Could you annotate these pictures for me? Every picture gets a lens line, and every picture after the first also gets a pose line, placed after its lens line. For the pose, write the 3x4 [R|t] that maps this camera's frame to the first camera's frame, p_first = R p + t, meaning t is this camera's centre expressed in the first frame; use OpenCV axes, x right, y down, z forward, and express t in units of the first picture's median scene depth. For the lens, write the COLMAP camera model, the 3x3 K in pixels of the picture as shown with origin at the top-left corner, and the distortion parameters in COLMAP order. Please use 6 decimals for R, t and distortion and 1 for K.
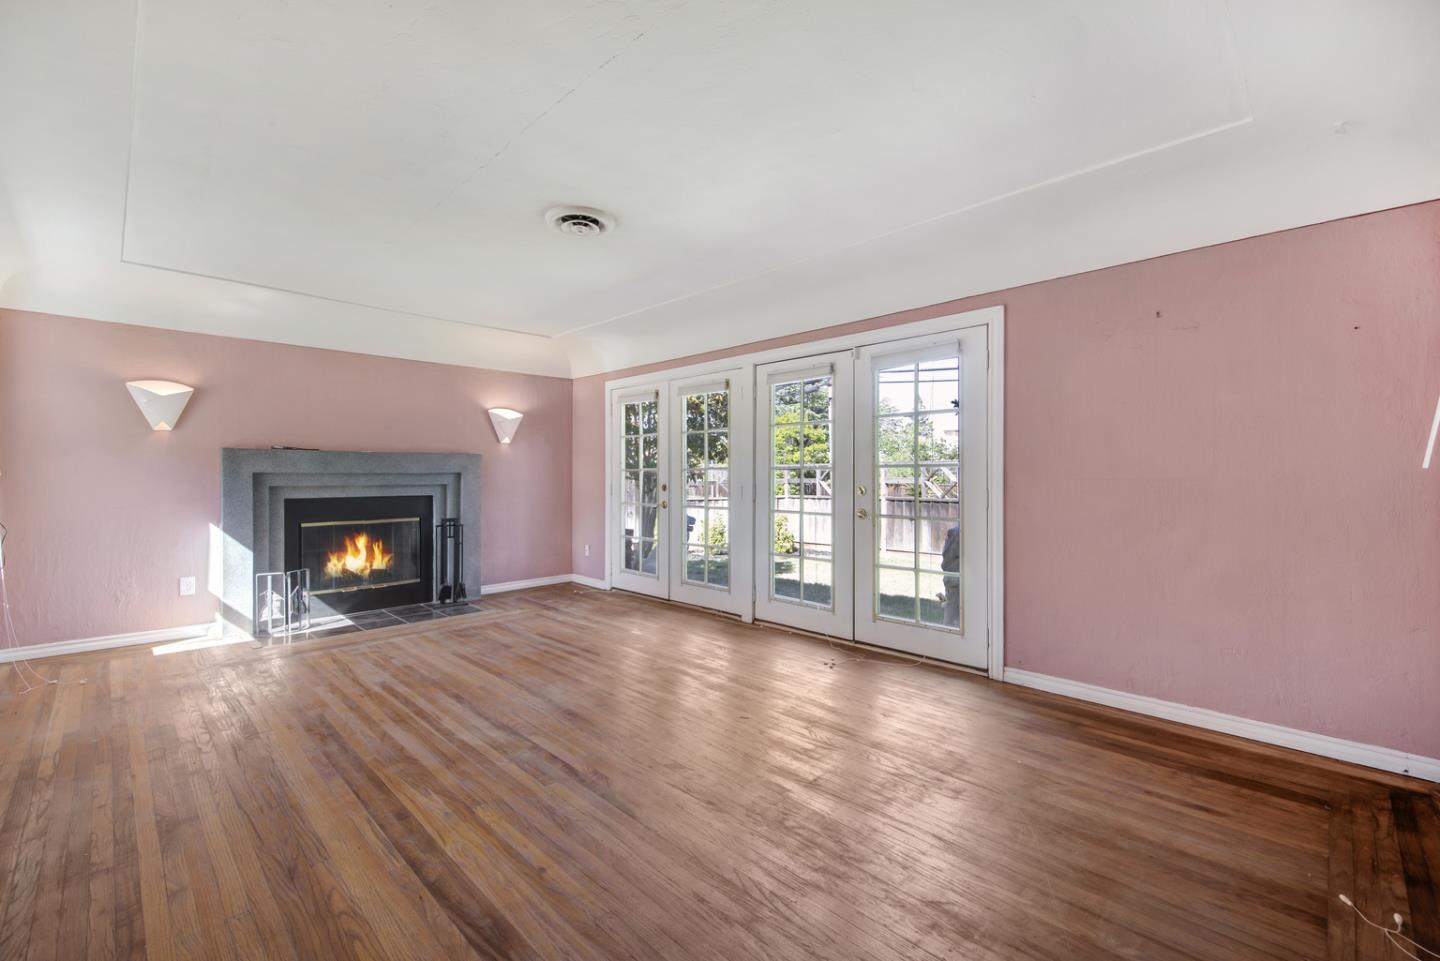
lens RADIAL K [[752.1, 0, 720.0], [0, 752.1, 480.5], [0, 0, 1]] dist [0.028514, -0.016247]
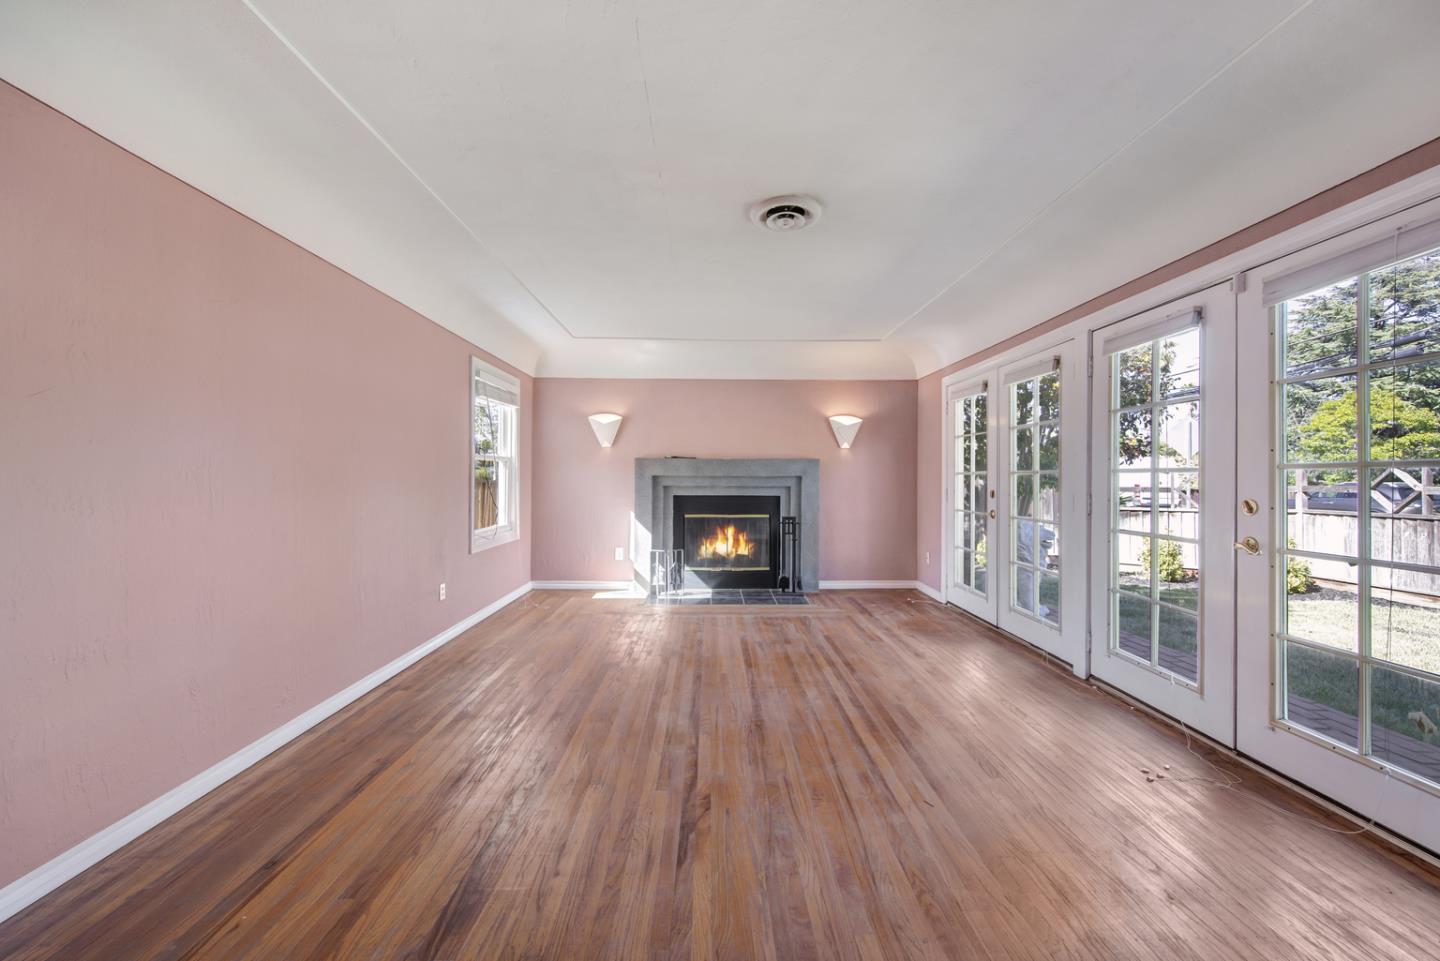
lens RADIAL K [[616.0, 0, 725.4], [0, 616.0, 474.4], [0, 0, 1]] dist [0.017473, -0.007480]
pose [[0.647004, -0.000715, -0.762486, 0.293906], [-0.009683, 0.999911, -0.009154, -0.003429], [0.762425, 0.013306, 0.646940, 0.351634]]
